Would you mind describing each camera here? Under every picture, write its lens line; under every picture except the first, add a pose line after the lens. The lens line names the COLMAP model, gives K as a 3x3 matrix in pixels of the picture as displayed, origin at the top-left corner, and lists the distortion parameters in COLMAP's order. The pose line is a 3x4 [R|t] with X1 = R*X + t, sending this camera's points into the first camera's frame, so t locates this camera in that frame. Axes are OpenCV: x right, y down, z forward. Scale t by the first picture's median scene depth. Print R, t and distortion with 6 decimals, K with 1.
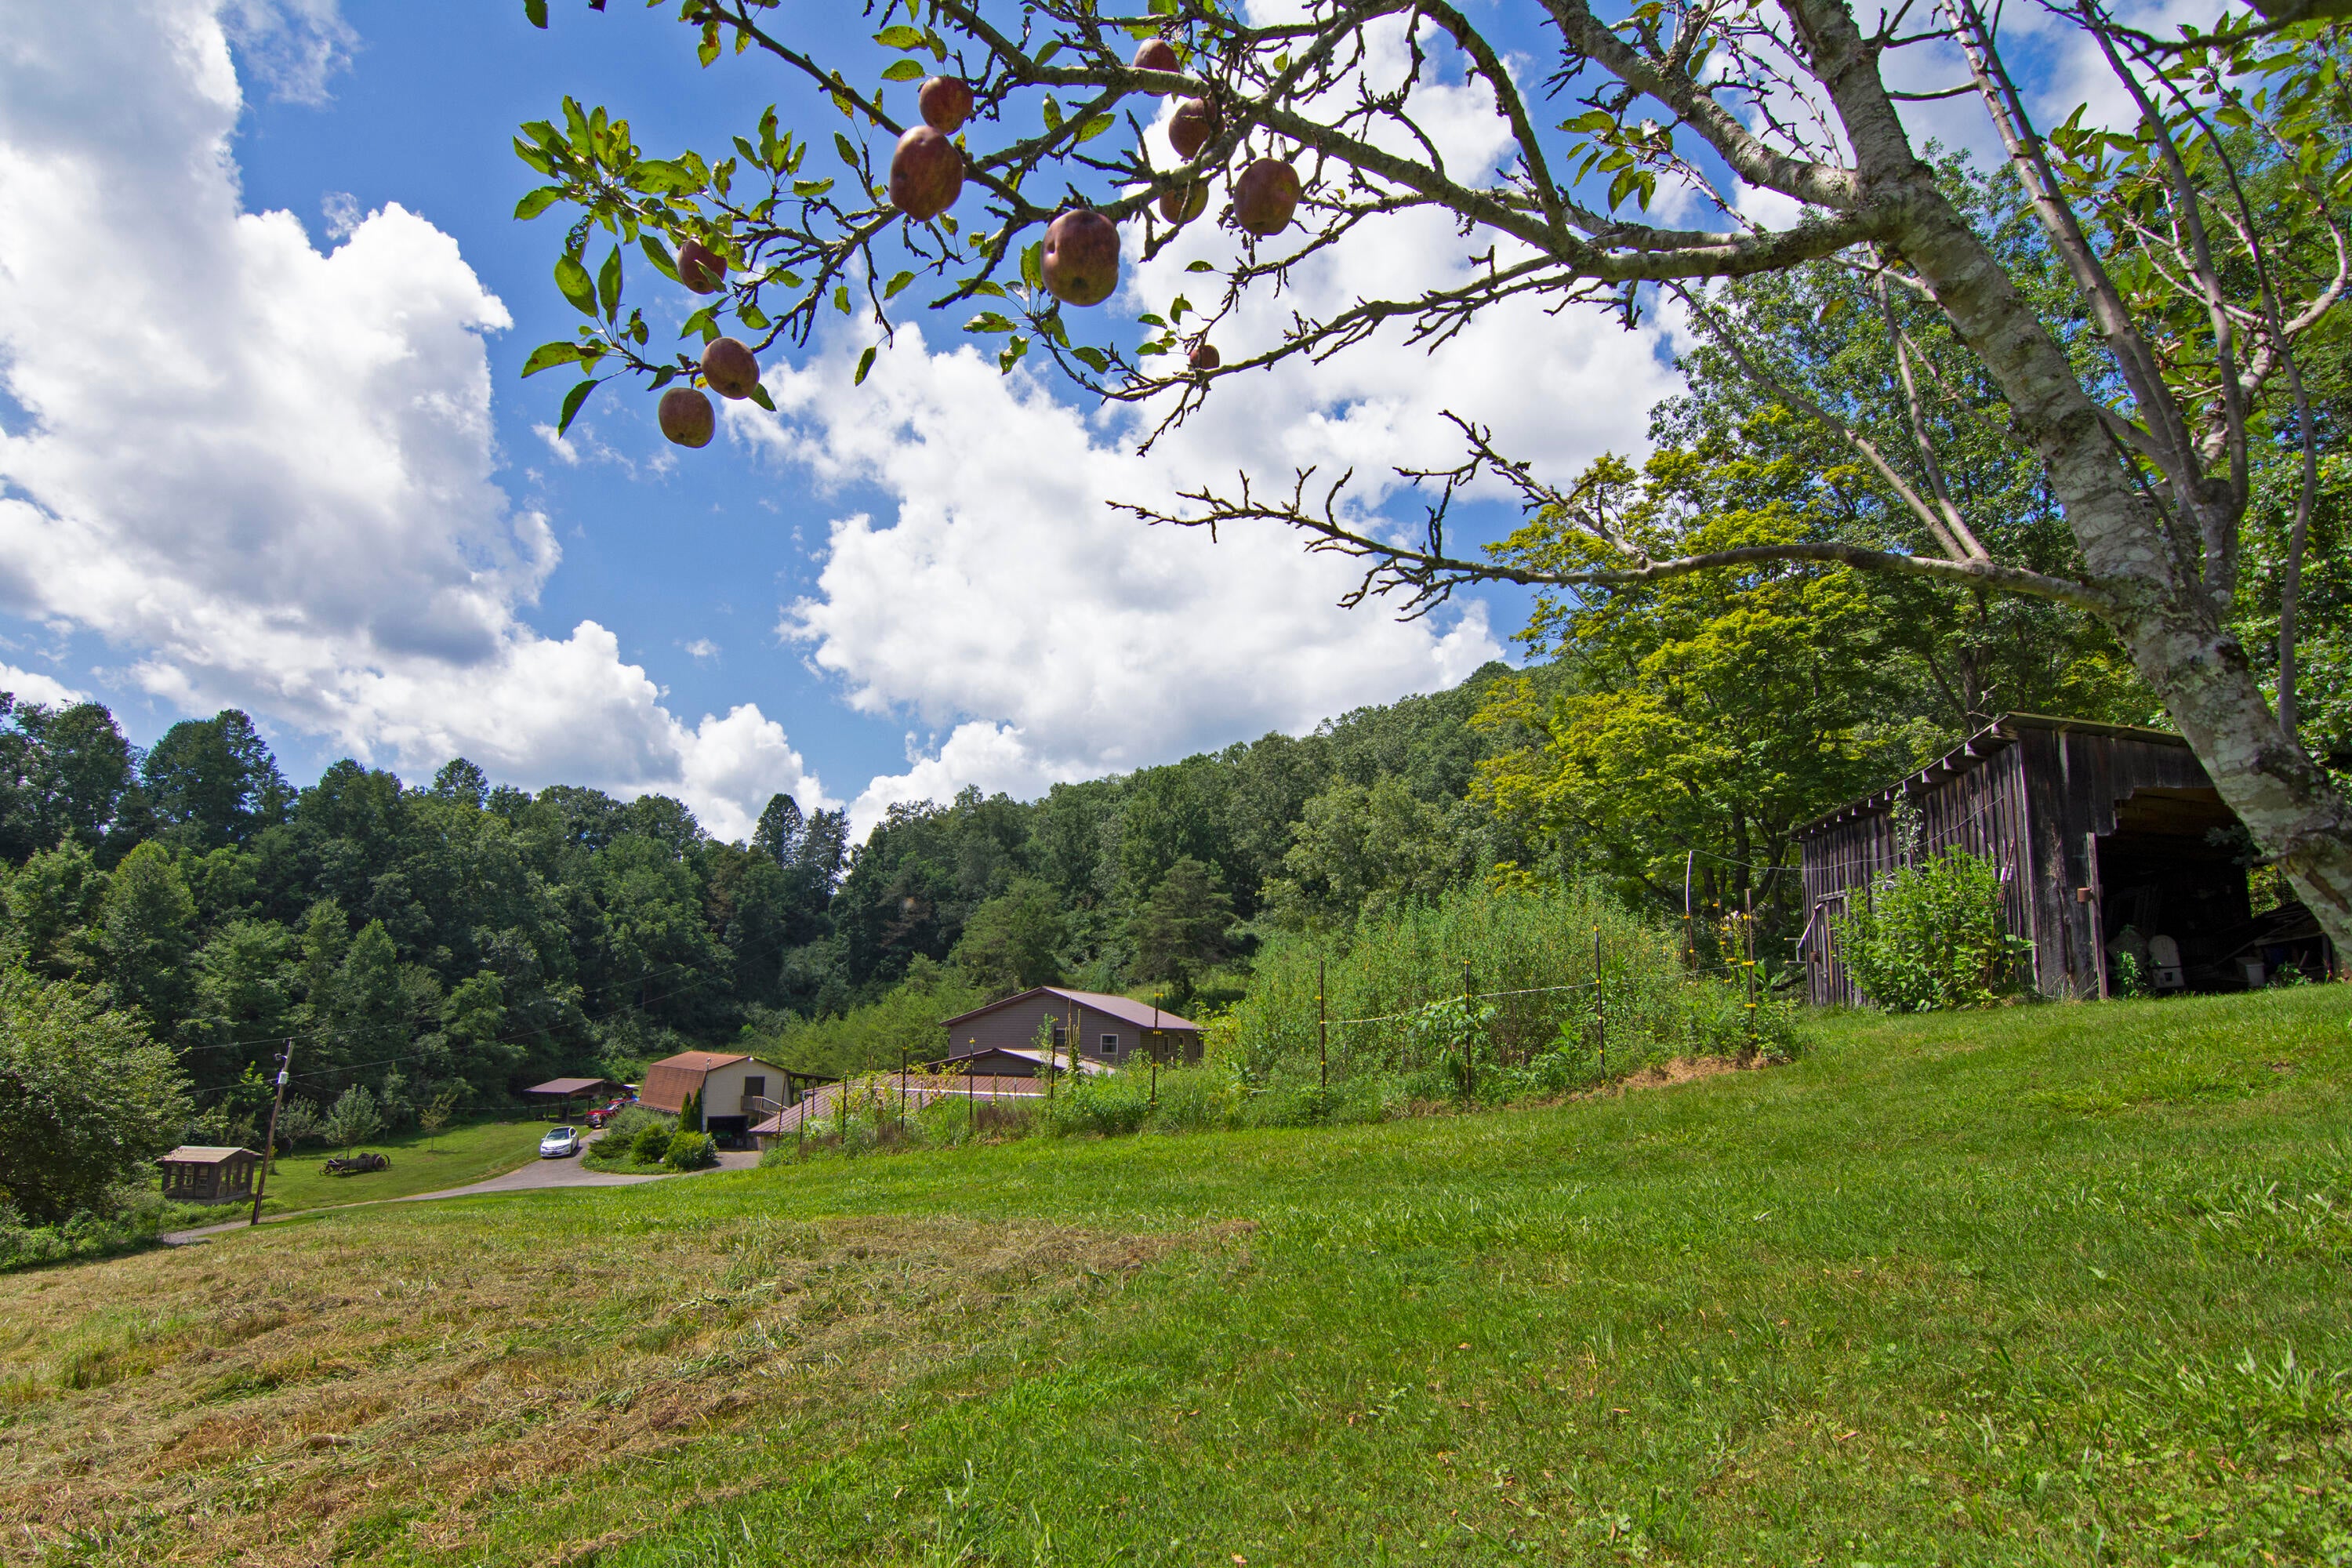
lens RADIAL K [[1327.3, 0, 1174.5], [0, 1327.3, 852.1], [0, 0, 1]] dist [-0.013939, -0.010315]
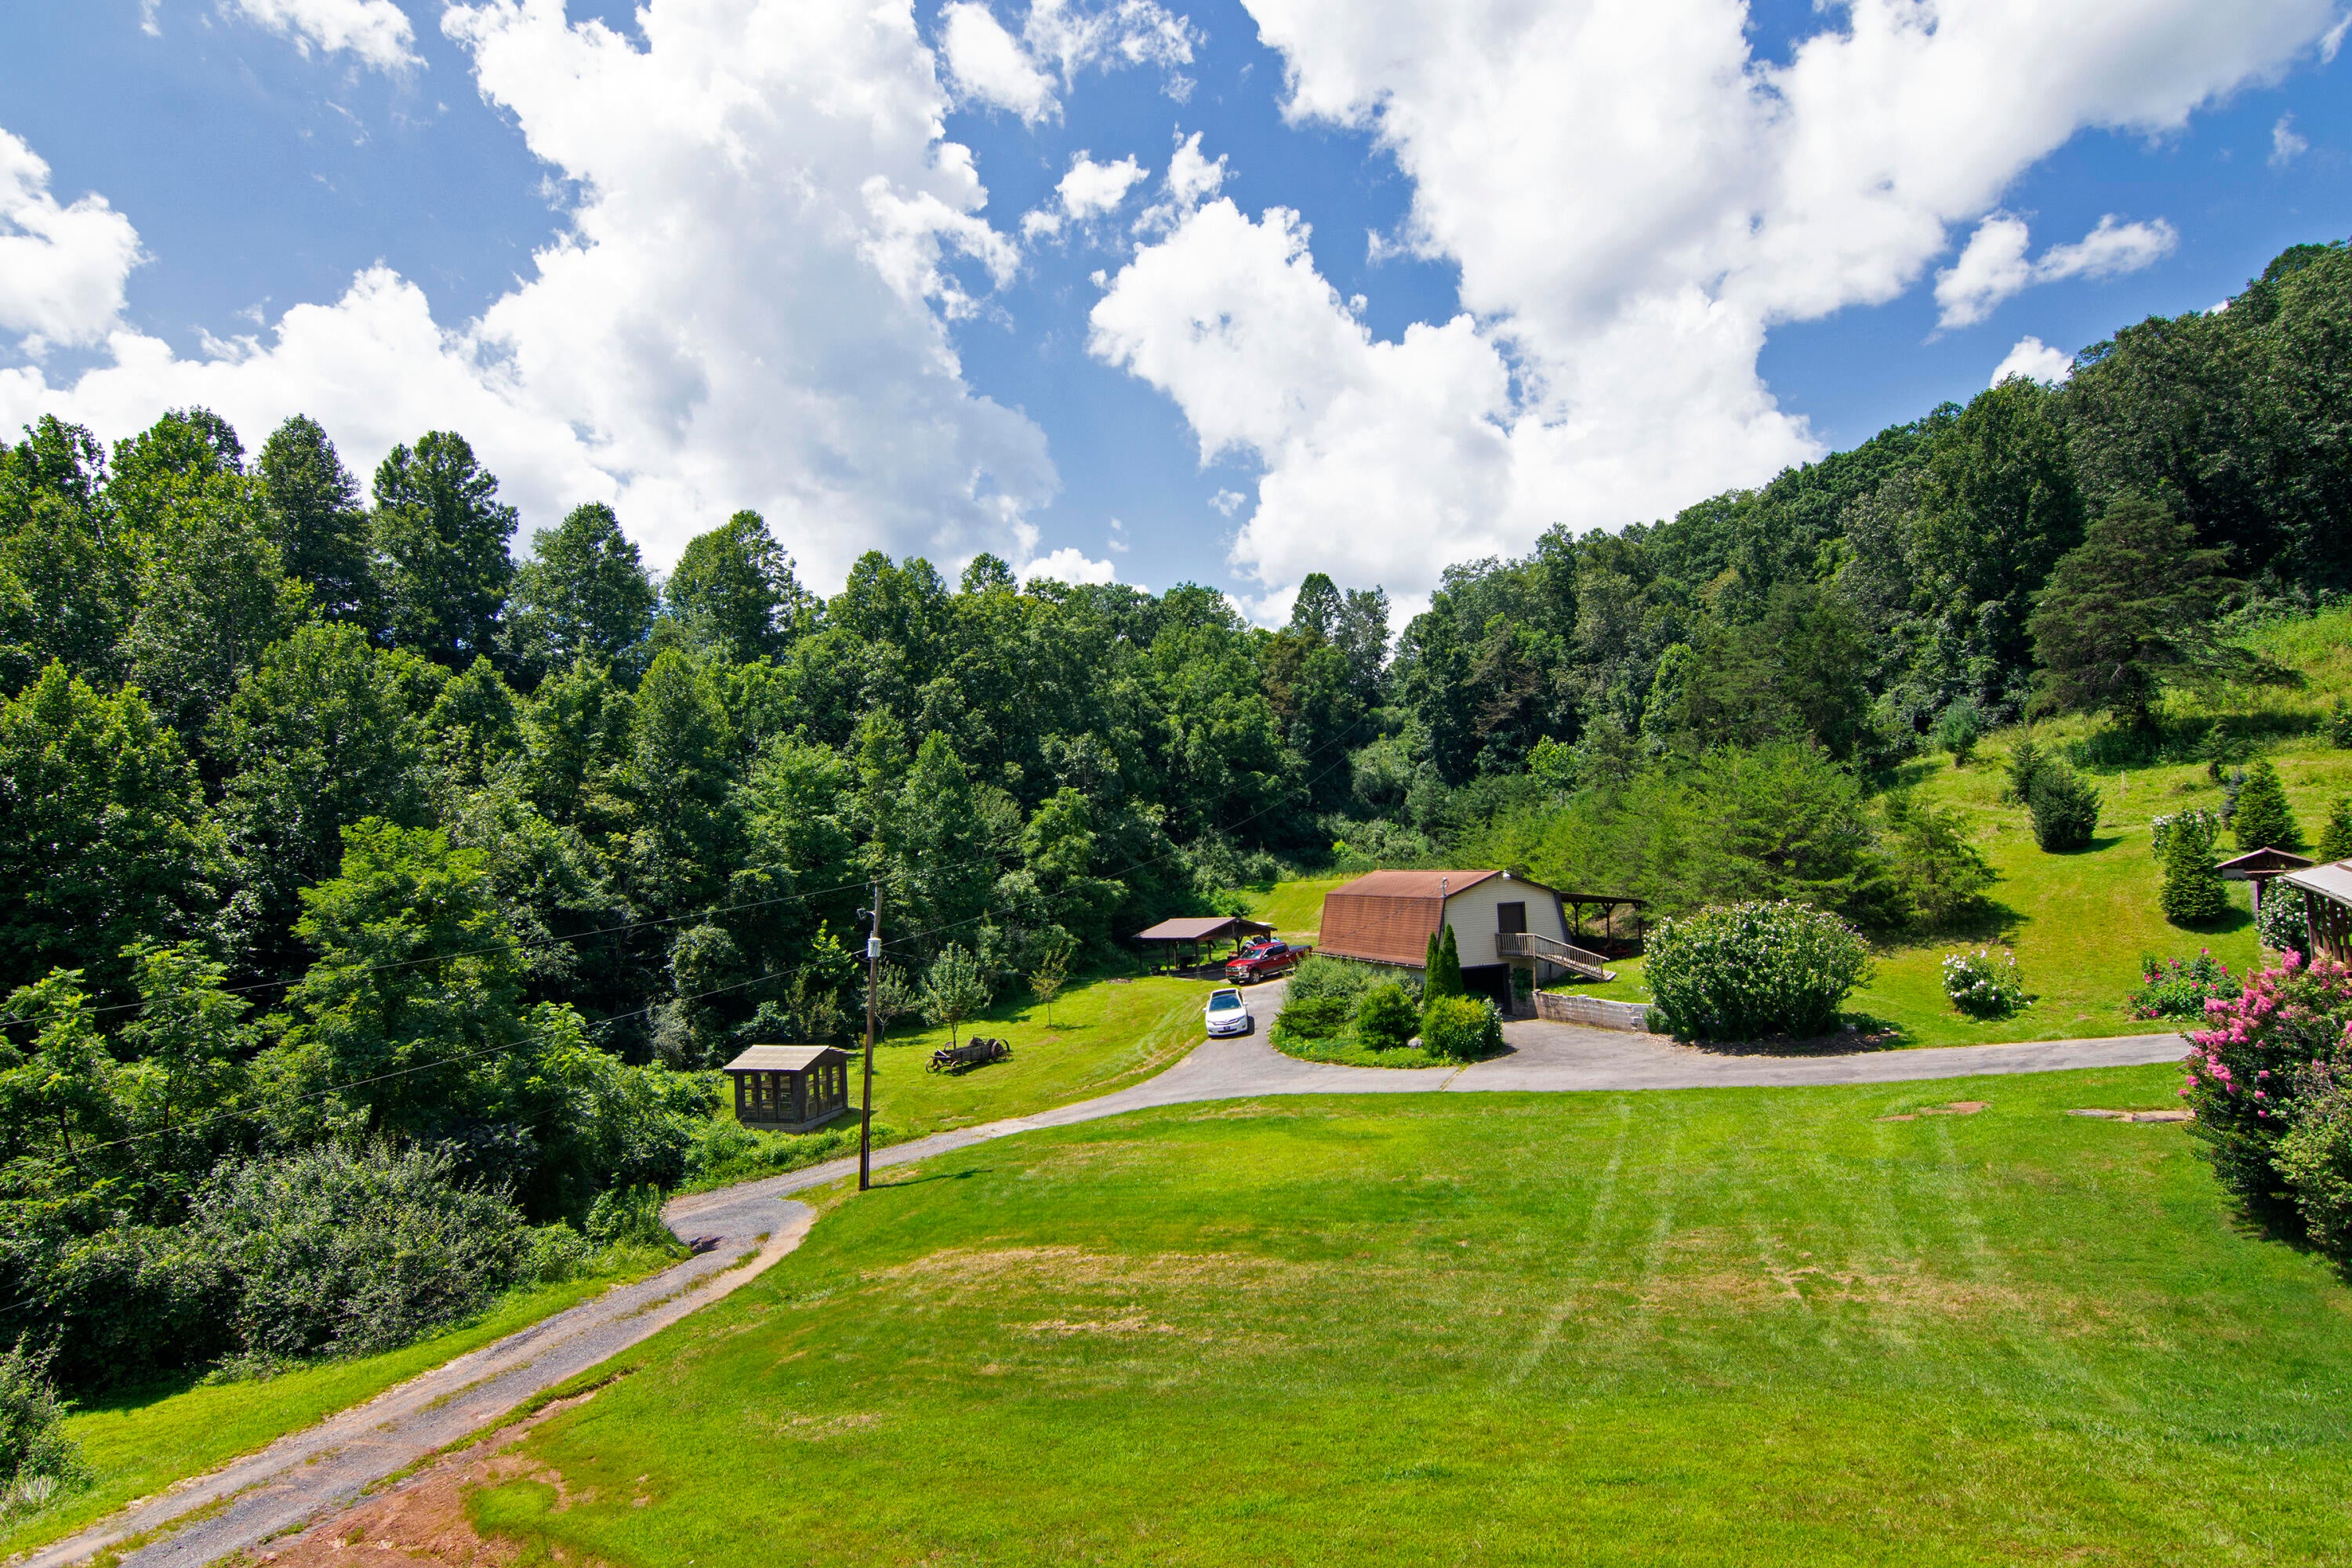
lens RADIAL K [[1327.3, 0, 1174.5], [0, 1327.3, 852.1], [0, 0, 1]] dist [-0.013939, -0.010315]
pose [[0.939351, -0.064455, -0.336846, -0.216682], [0.109891, 0.986962, 0.117598, 0.045661], [0.324874, -0.147482, 0.934187, 0.307598]]
